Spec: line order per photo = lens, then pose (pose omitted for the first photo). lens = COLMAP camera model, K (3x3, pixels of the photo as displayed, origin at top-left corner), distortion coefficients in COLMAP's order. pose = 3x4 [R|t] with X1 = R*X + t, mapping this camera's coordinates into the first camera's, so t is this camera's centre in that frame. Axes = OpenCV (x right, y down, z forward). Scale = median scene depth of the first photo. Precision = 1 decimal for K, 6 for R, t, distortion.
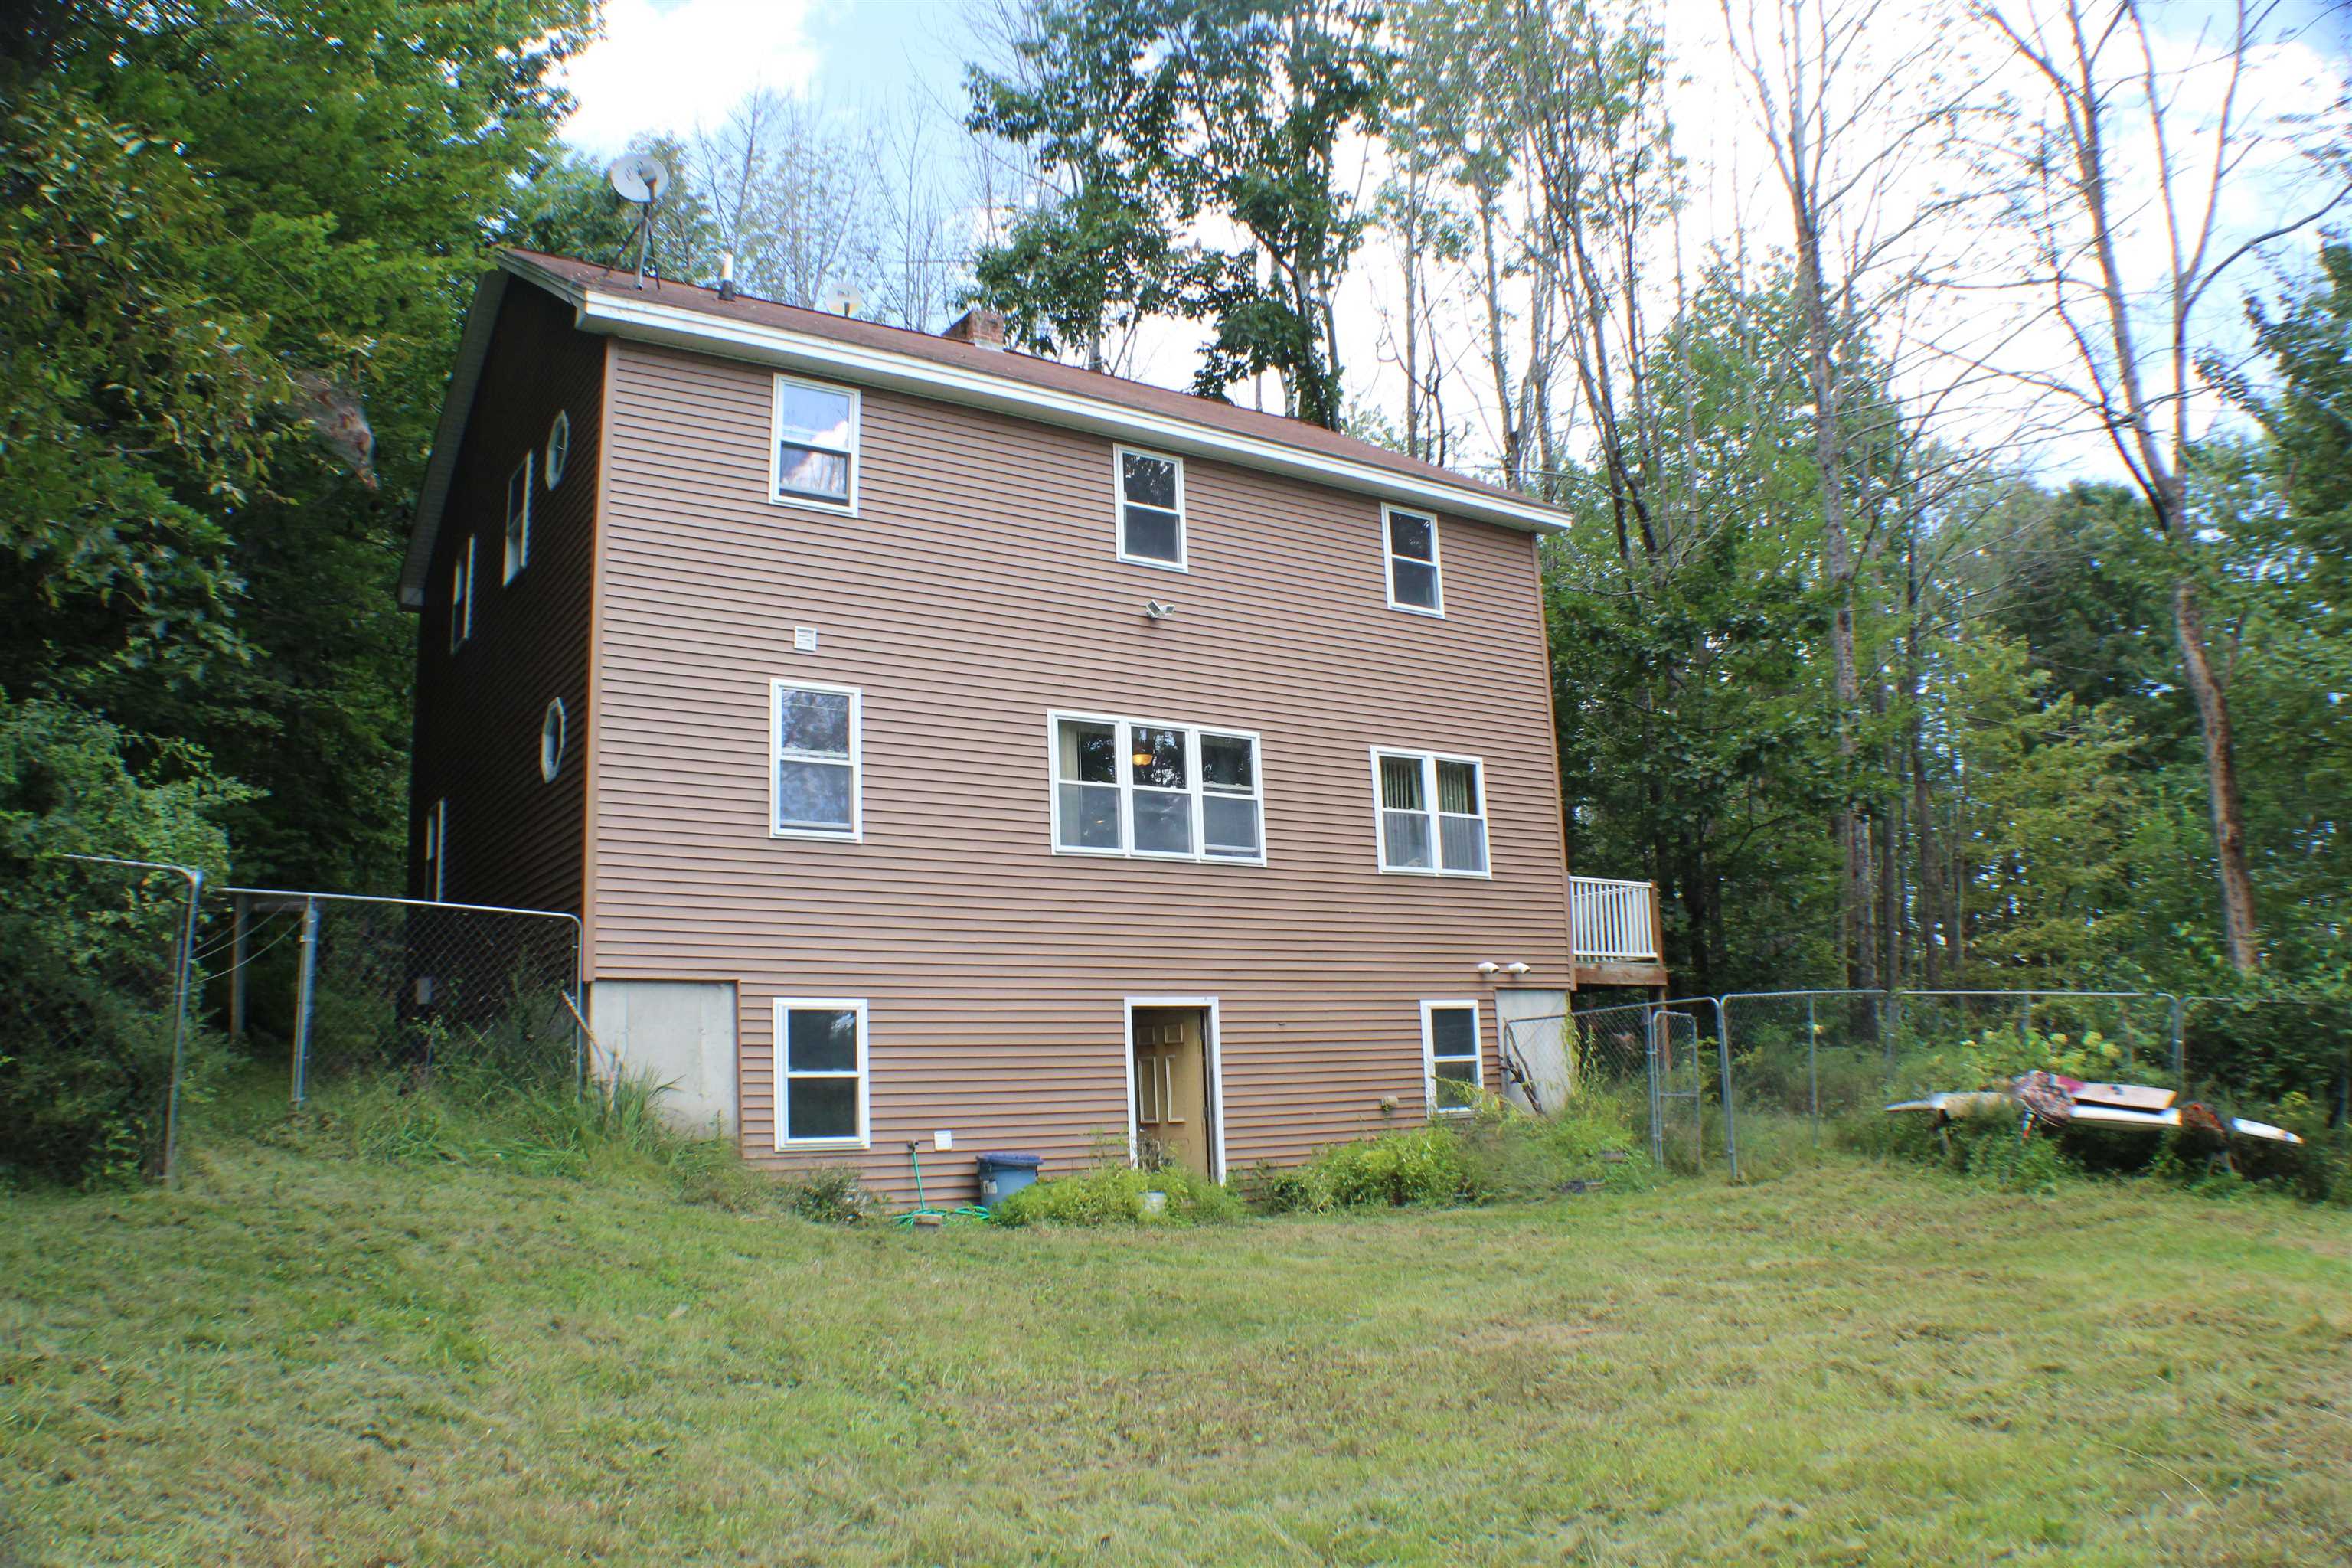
lens RADIAL K [[1707.7, 0, 1208.9], [0, 1707.7, 790.2], [0, 0, 1]] dist [-0.180472, 0.052180]
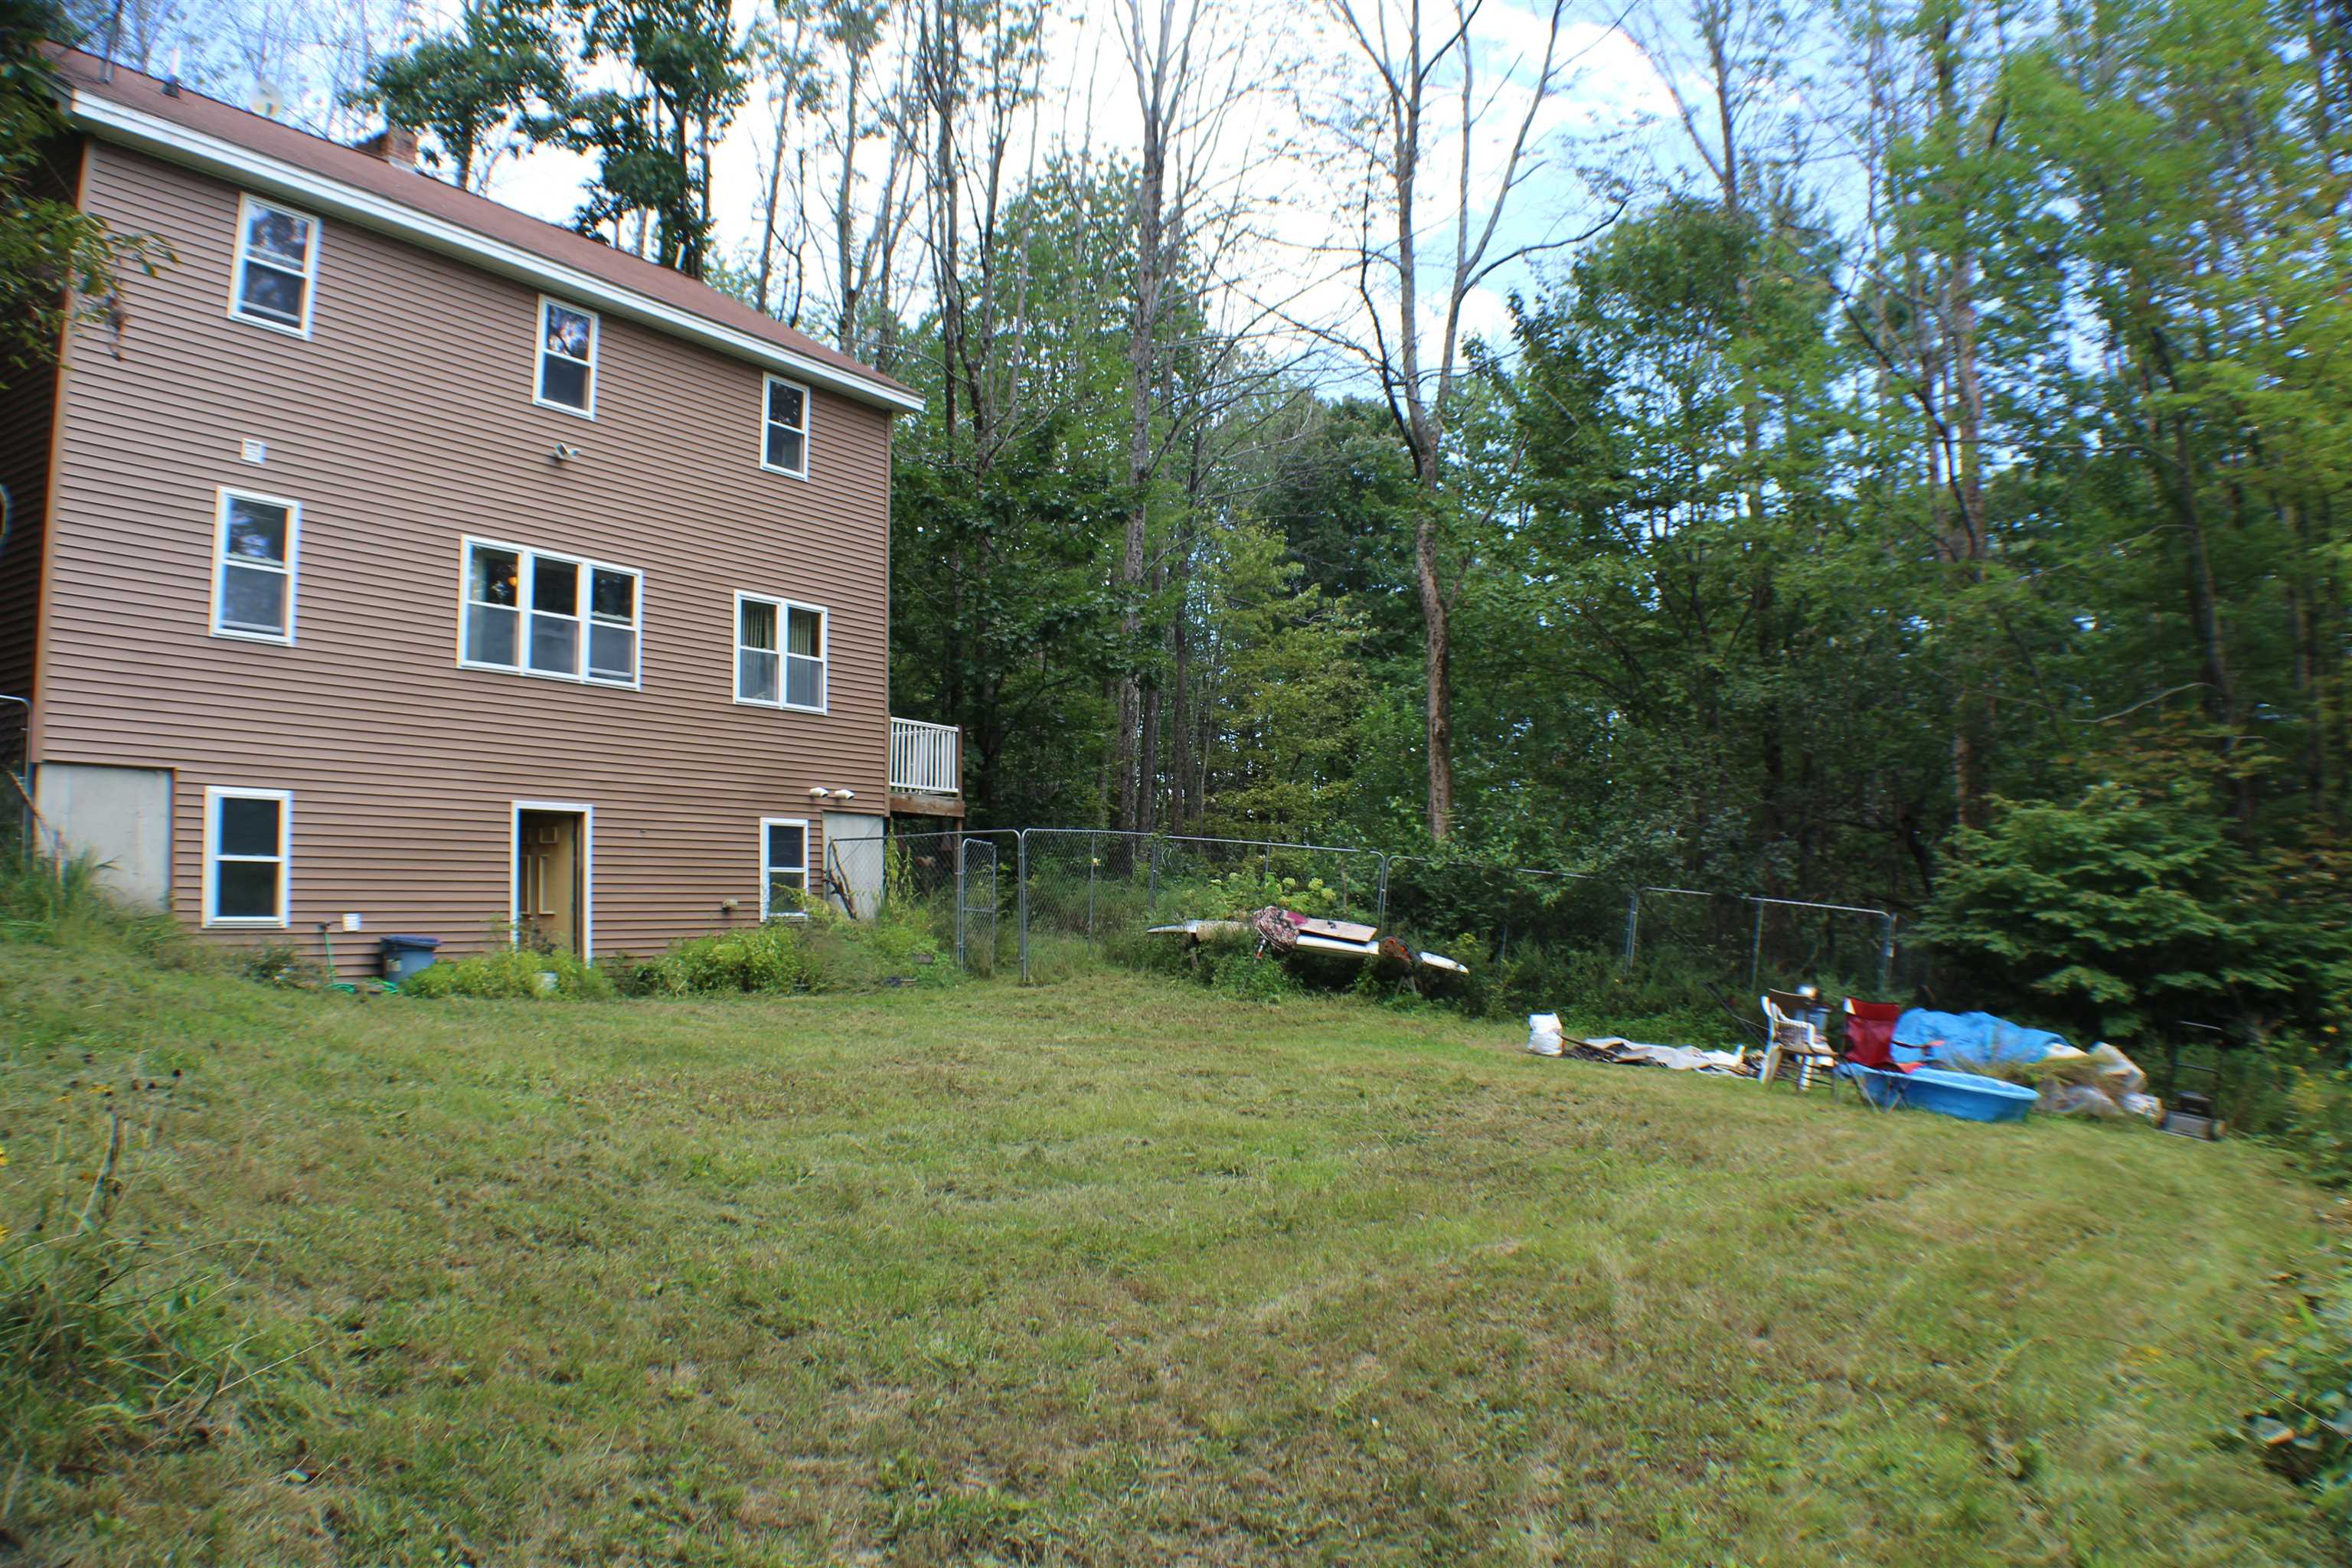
lens RADIAL K [[1647.7, 0, 1057.5], [0, 1647.7, 782.9], [0, 0, 1]] dist [-0.005585, 0.000782]
pose [[0.940090, 0.059113, 0.335762, -0.068135], [-0.092356, 0.992185, 0.083903, -0.011484], [-0.328179, -0.109886, 0.938202, -0.111594]]
